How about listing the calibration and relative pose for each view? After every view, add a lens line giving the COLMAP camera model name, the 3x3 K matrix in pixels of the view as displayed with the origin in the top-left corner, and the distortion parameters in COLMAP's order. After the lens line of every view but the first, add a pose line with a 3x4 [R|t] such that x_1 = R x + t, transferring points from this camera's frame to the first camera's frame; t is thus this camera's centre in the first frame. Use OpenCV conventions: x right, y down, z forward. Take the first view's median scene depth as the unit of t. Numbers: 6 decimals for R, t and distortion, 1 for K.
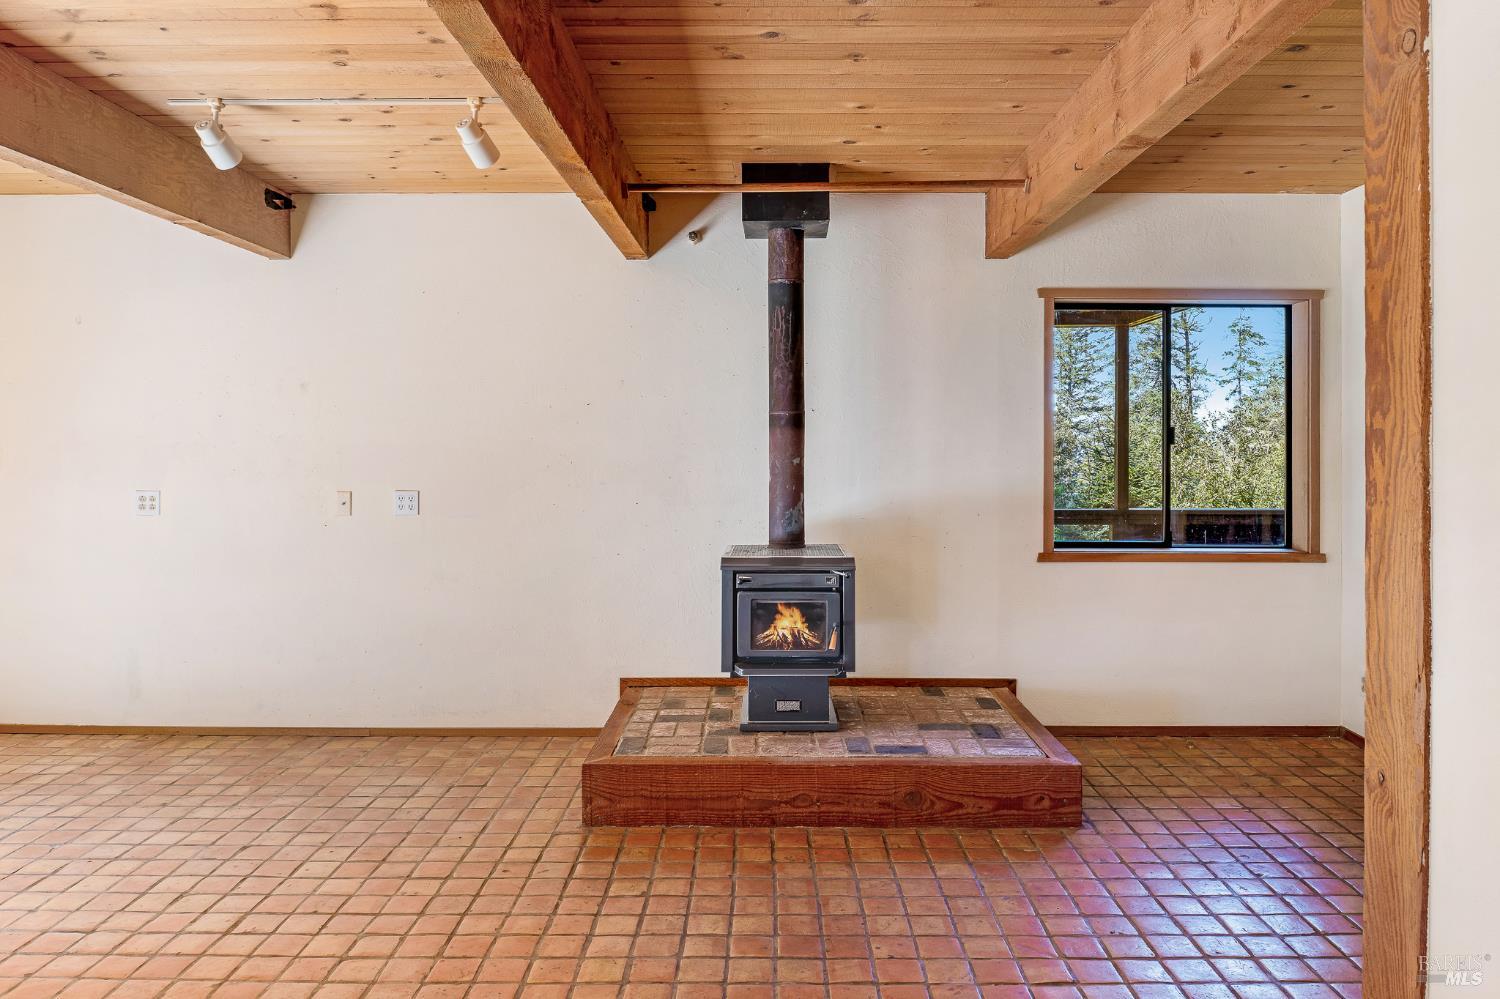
lens RADIAL K [[1034.7, 0, 751.1], [0, 1034.7, 448.8], [0, 0, 1]] dist [-0.007038, -0.003842]
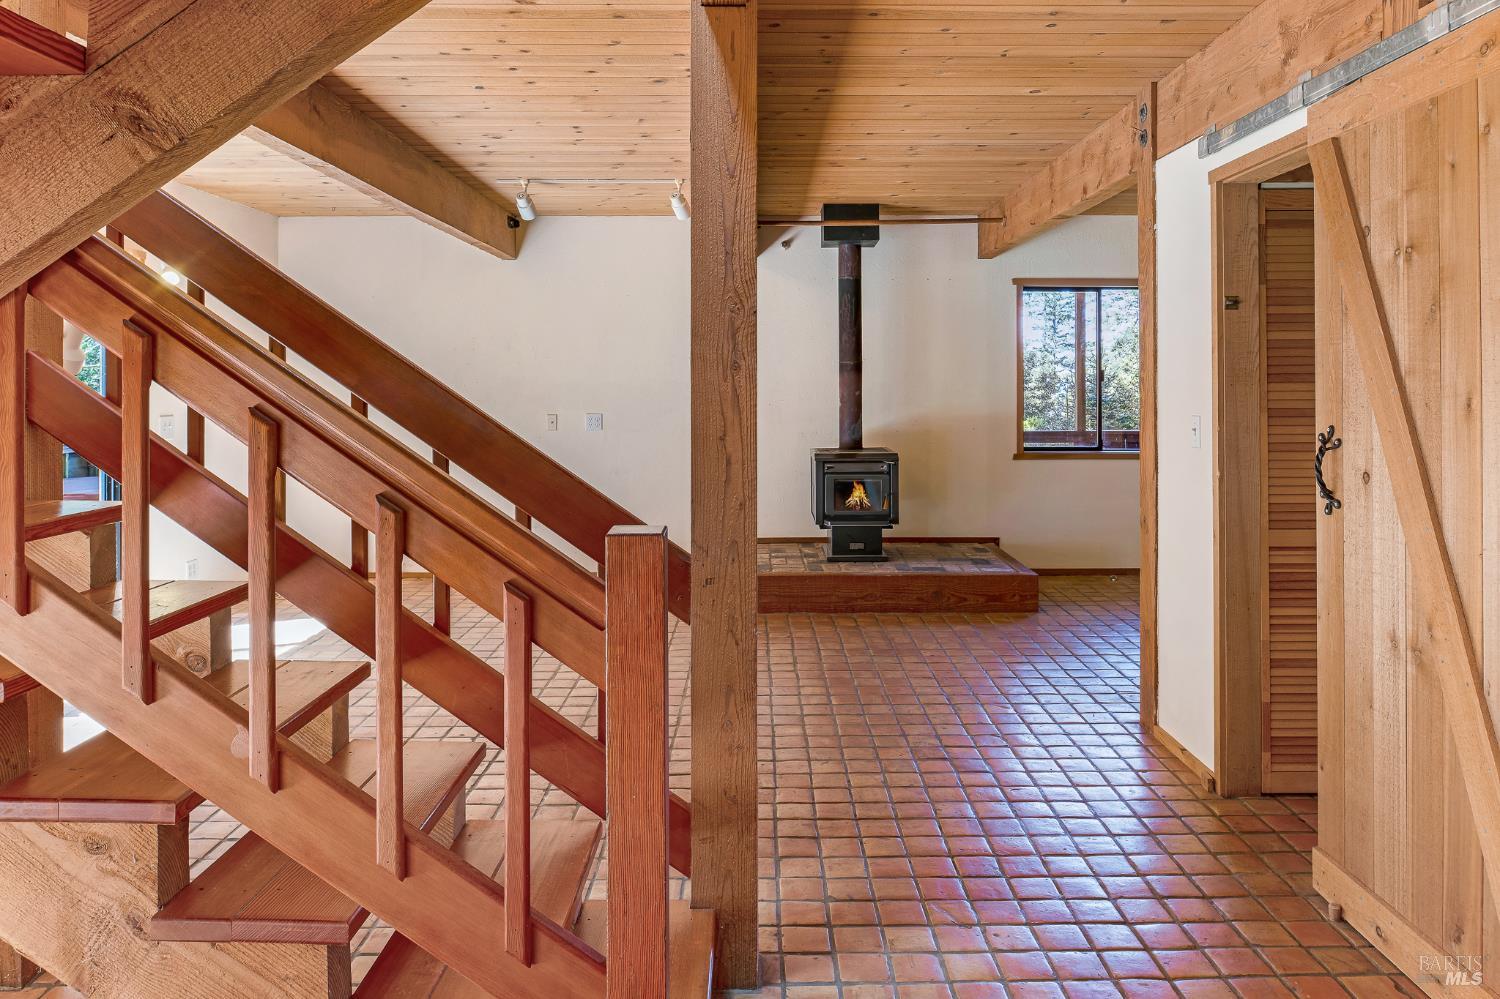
lens RADIAL K [[1034.7, 0, 748.9], [0, 1034.7, 371.0], [0, 0, 1]] dist [-0.007038, -0.003842]
pose [[0.999945, -0.001916, 0.010352, -0.144977], [0.002047, 0.999918, -0.012615, -0.002263], [-0.010327, 0.012636, 0.999867, -0.592965]]
